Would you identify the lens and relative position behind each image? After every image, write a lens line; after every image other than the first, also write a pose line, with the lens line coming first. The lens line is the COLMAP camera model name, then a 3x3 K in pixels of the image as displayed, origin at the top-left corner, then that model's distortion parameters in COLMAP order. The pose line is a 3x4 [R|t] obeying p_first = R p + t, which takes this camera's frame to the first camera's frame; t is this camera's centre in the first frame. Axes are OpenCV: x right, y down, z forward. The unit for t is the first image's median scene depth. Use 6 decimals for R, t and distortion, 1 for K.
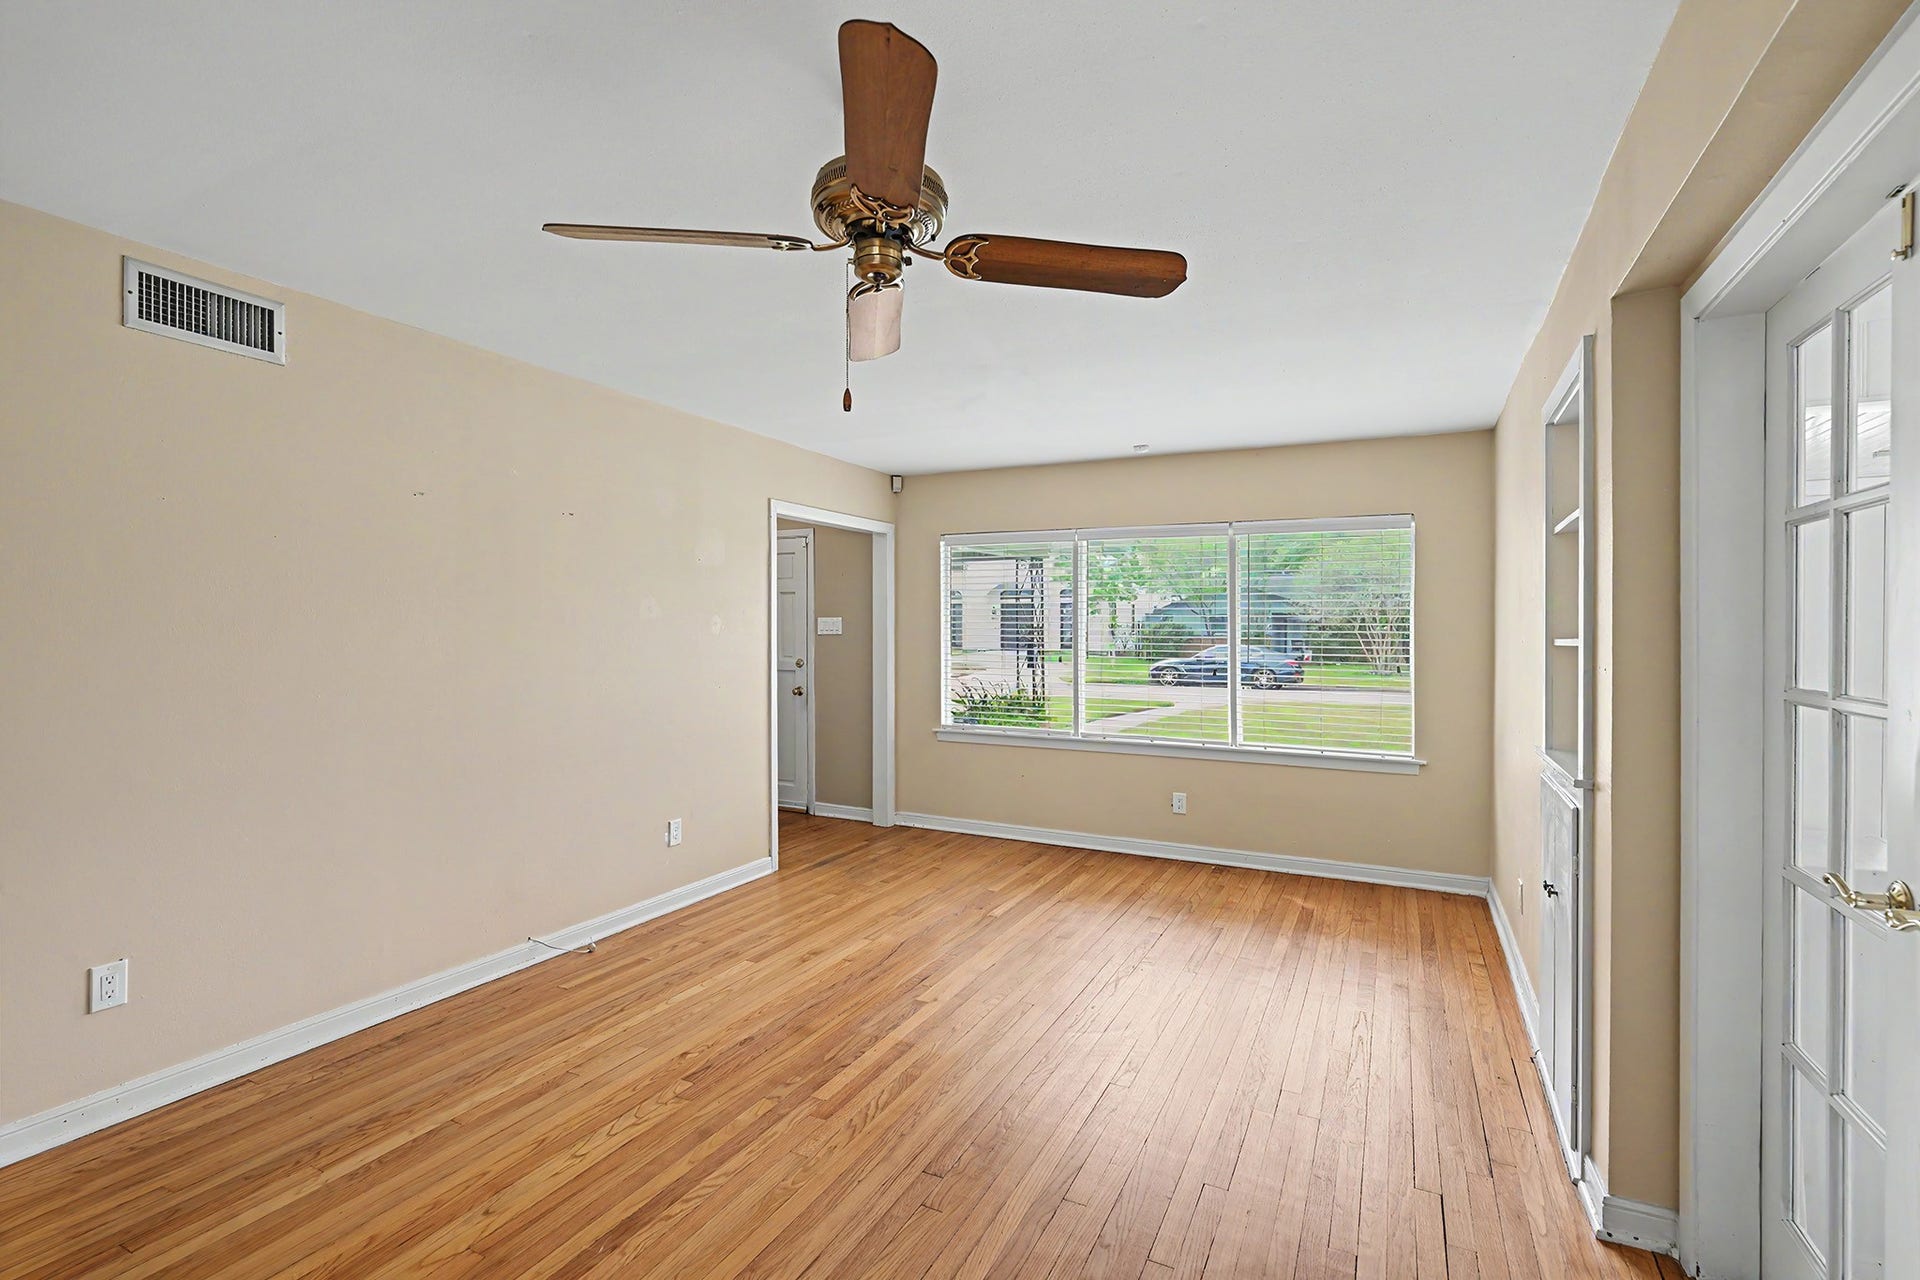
lens RADIAL K [[882.6, 0, 960.0], [0, 882.6, 640.0], [0, 0, 1]] dist [-0.000696, -0.000195]
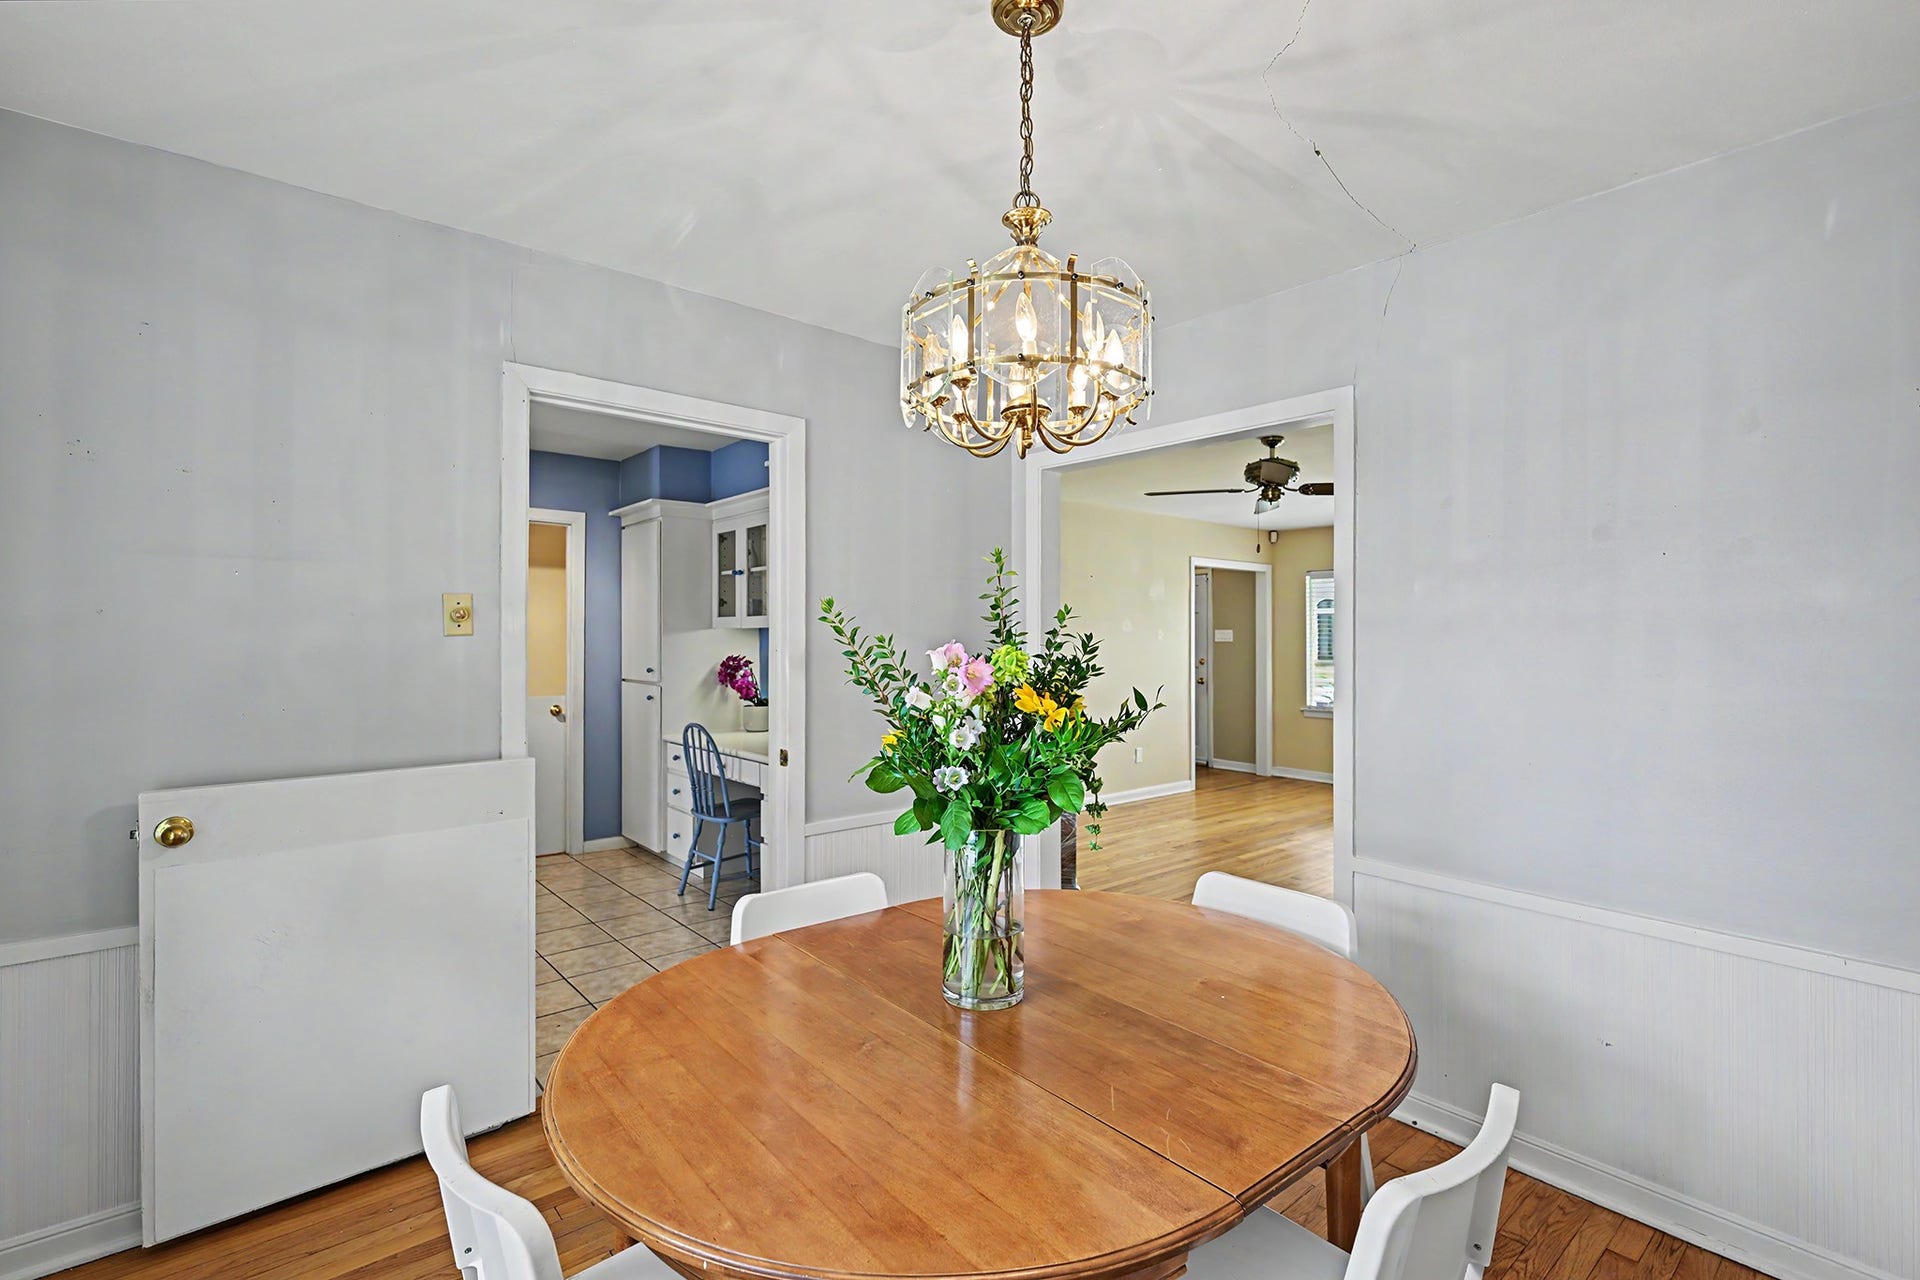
lens RADIAL K [[882.6, 0, 960.0], [0, 882.6, 640.0], [0, 0, 1]] dist [-0.000696, -0.000195]
pose [[0.918497, -0.003192, -0.395416, 0.029376], [-0.001950, 0.999919, -0.012601, 0.010838], [0.395424, 0.012345, 0.918416, -0.555547]]
